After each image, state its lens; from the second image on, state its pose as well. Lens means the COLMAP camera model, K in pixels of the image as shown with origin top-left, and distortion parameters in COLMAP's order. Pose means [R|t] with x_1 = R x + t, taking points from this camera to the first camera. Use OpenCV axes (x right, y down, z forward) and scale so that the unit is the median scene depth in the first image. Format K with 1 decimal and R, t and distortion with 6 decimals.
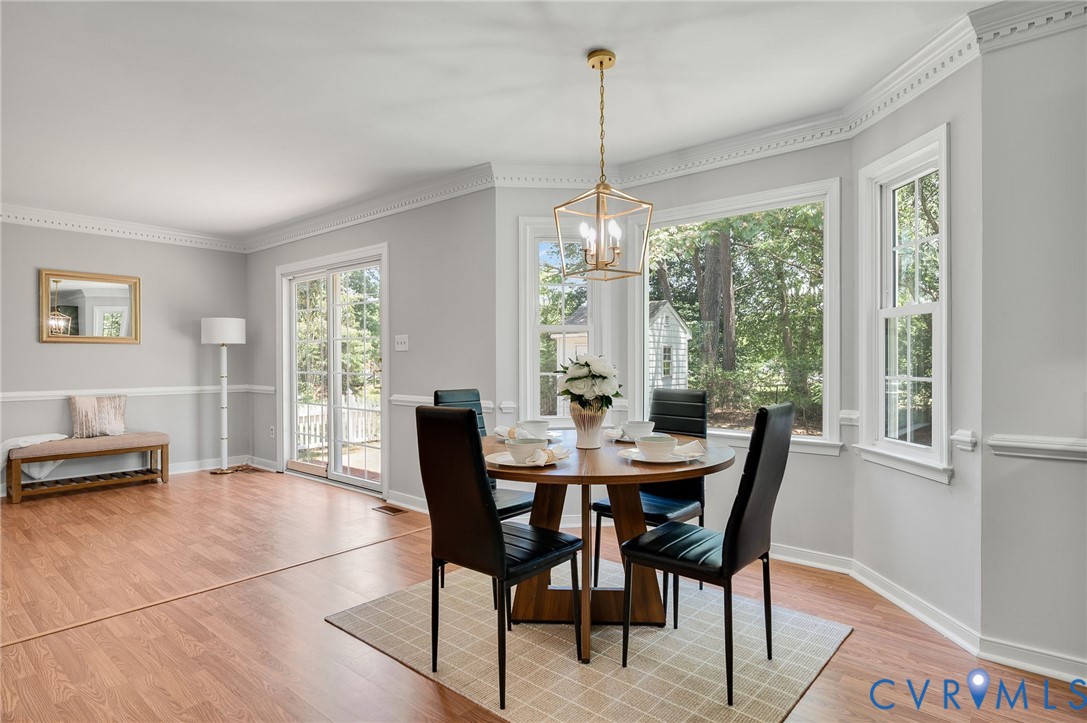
lens RADIAL K [[585.9, 0, 547.3], [0, 585.9, 367.0], [0, 0, 1]] dist [-0.003506, -0.002665]
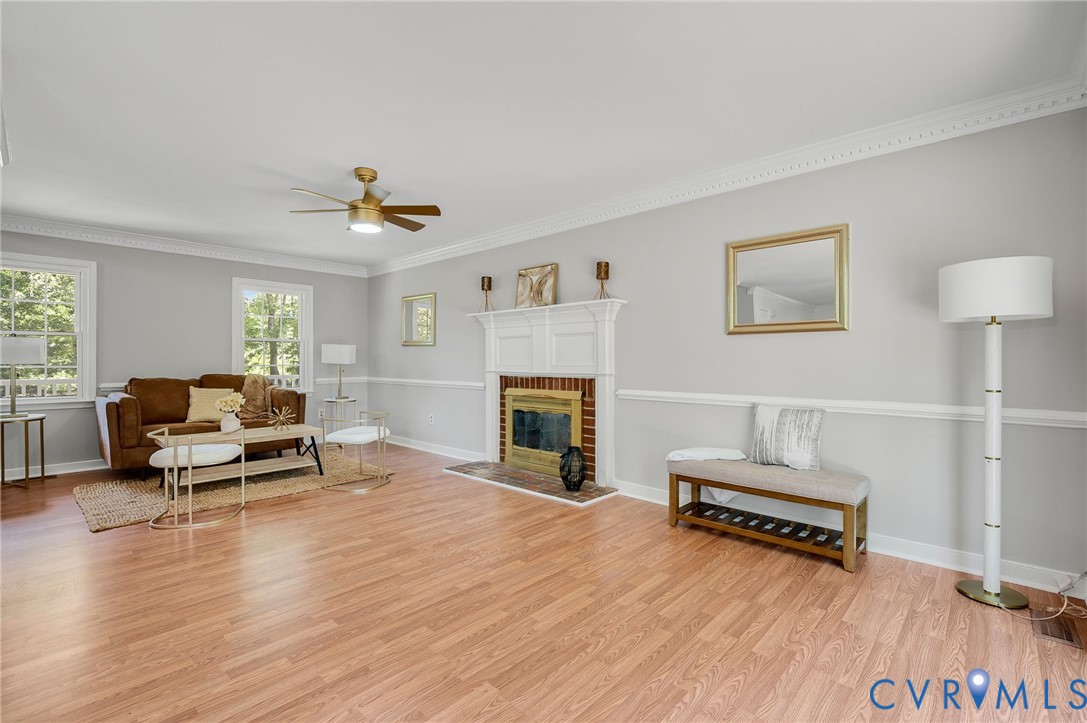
lens RADIAL K [[484.1, 0, 569.8], [0, 484.1, 374.1], [0, 0, 1]] dist [-0.000497, 0.000074]
pose [[-0.023667, 0.026867, -0.999359, -0.194907], [-0.010953, 0.999572, 0.027132, -0.002917], [0.999660, 0.011588, -0.023363, 0.788414]]
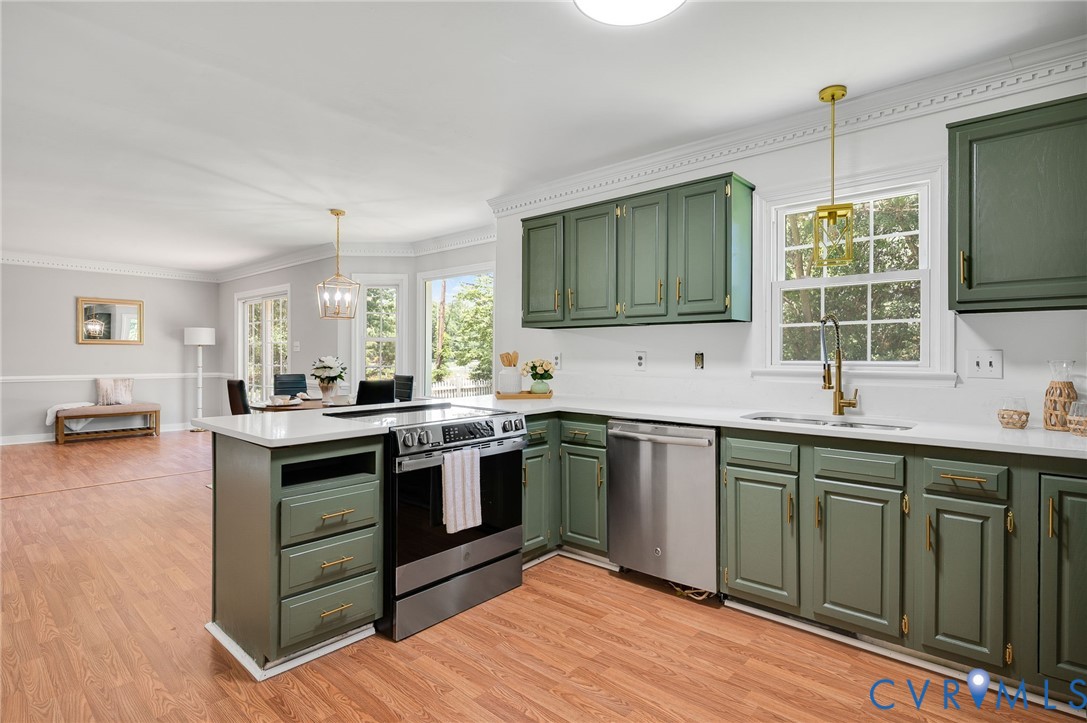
lens RADIAL K [[550.3, 0, 545.2], [0, 550.3, 362.1], [0, 0, 1]] dist [0.000723, 0.000447]
pose [[0.999572, 0.007538, -0.028258, 0.428908], [-0.007483, 0.999970, 0.002041, -0.005879], [0.028272, -0.001829, 0.999599, -0.443054]]
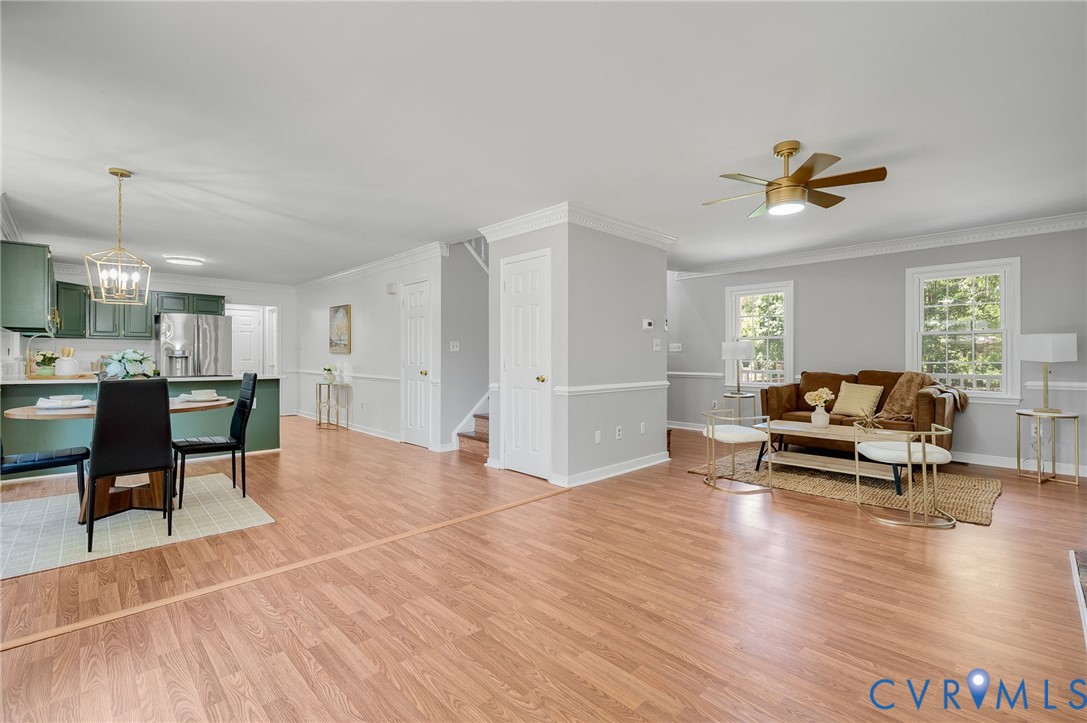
lens RADIAL K [[484.1, 0, 542.4], [0, 484.1, 356.9], [0, 0, 1]] dist [-0.000497, 0.000074]
pose [[-0.994992, -0.000737, 0.099947, -0.608722], [0.000260, 0.999950, 0.009965, -0.005772], [-0.099949, 0.009941, -0.994943, 1.107763]]
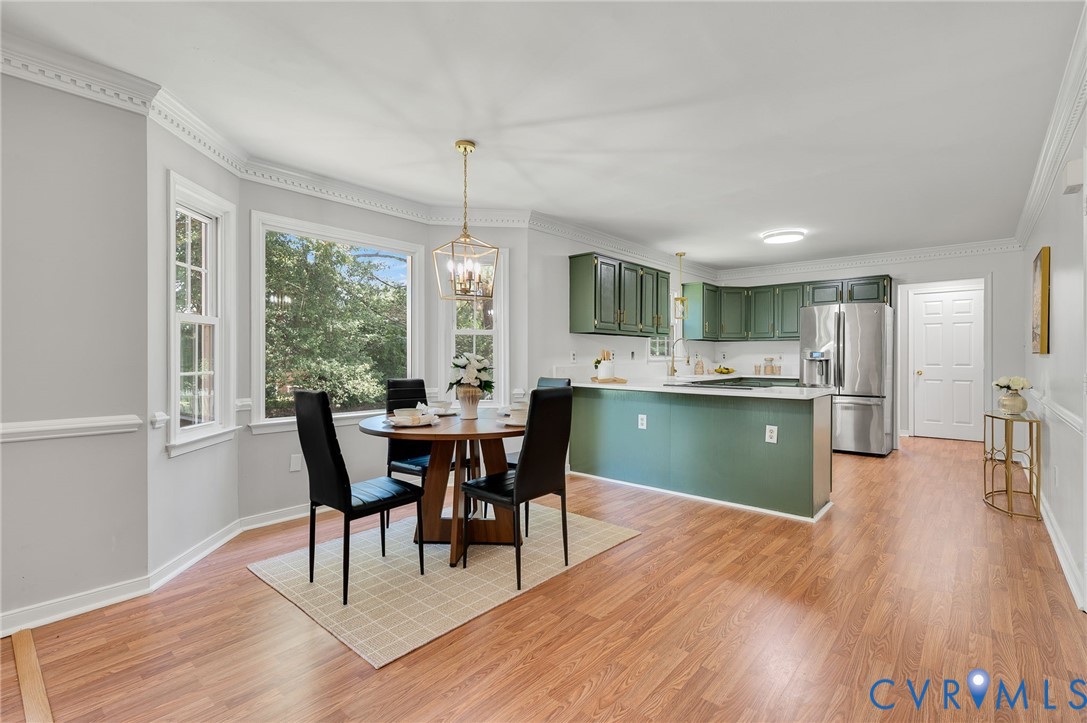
lens RADIAL K [[501.9, 0, 564.8], [0, 501.9, 359.6], [0, 0, 1]] dist [0.017592, 0.000320]
pose [[-0.019428, -0.000491, 0.999811, -0.559416], [0.010474, 0.999945, 0.000694, -0.000929], [-0.999756, 0.010485, -0.019422, 0.385330]]
